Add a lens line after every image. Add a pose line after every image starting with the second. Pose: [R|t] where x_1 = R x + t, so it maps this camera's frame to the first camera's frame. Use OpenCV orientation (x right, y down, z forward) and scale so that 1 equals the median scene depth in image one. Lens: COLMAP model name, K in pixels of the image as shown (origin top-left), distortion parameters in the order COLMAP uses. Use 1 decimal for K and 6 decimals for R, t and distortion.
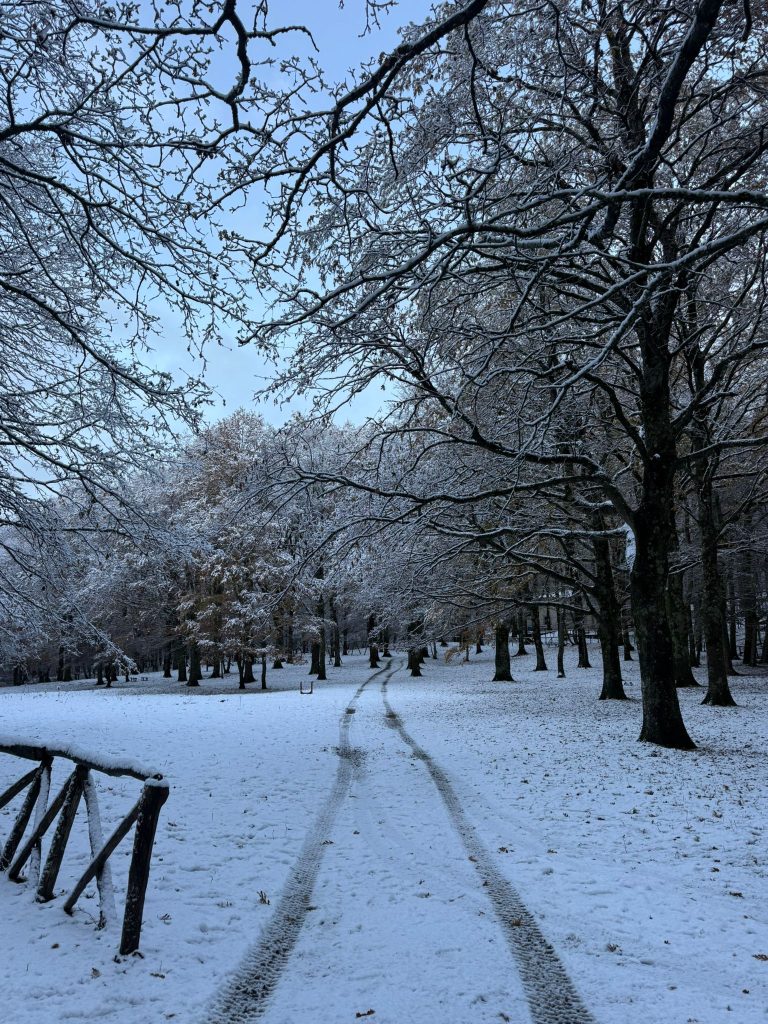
lens RADIAL K [[767.9, 0, 389.2], [0, 767.9, 512.1], [0, 0, 1]] dist [0.057658, -0.015132]
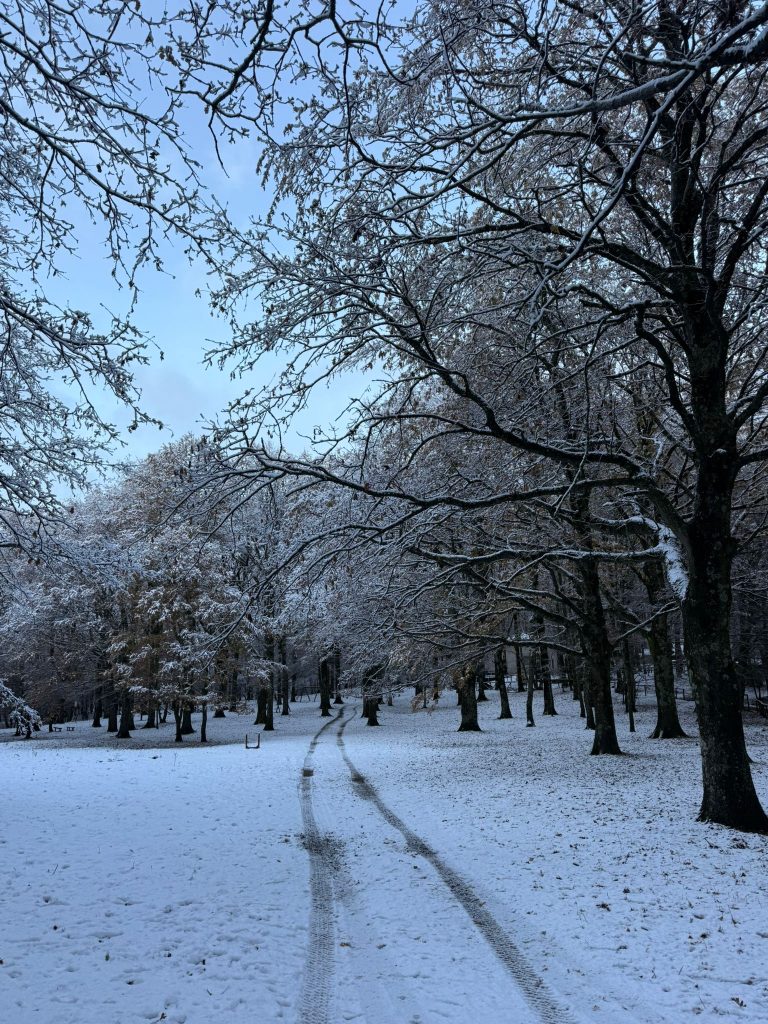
lens RADIAL K [[719.1, 0, 394.4], [0, 719.1, 508.0], [0, 0, 1]] dist [0.040419, -0.037886]
pose [[0.995895, 0.021552, 0.087910, -0.036328], [-0.014839, 0.996974, -0.076312, 0.033752], [-0.089289, 0.074694, 0.993201, 0.213832]]
